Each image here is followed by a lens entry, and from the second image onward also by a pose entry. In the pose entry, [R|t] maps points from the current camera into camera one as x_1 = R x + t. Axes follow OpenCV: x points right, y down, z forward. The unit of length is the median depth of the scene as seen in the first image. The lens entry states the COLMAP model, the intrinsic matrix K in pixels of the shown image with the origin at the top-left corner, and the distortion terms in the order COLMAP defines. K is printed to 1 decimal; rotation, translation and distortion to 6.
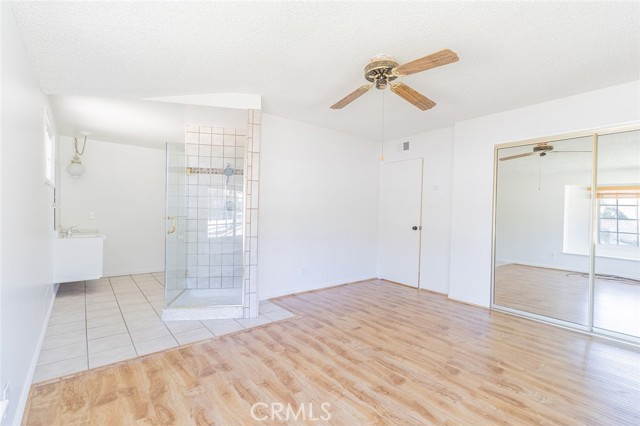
lens RADIAL K [[293.3, 0, 322.2], [0, 293.3, 214.1], [0, 0, 1]] dist [0.002570, -0.000157]
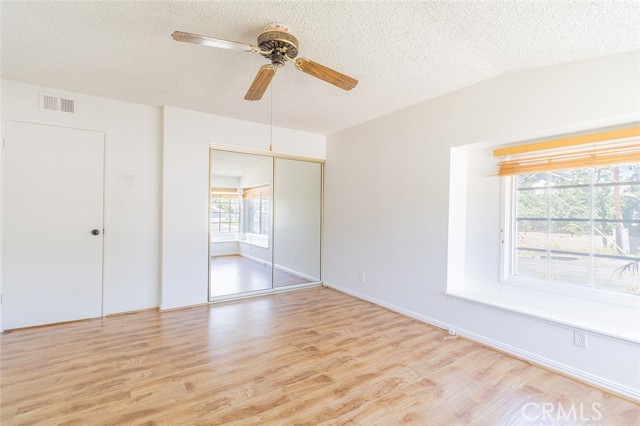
lens RADIAL K [[293.3, 0, 322.2], [0, 293.3, 214.1], [0, 0, 1]] dist [0.002570, -0.000157]
pose [[0.077685, -0.020243, 0.996772, -0.611929], [-0.000928, 0.999792, 0.020376, -0.017597], [-0.996977, -0.002508, 0.077650, 0.772492]]
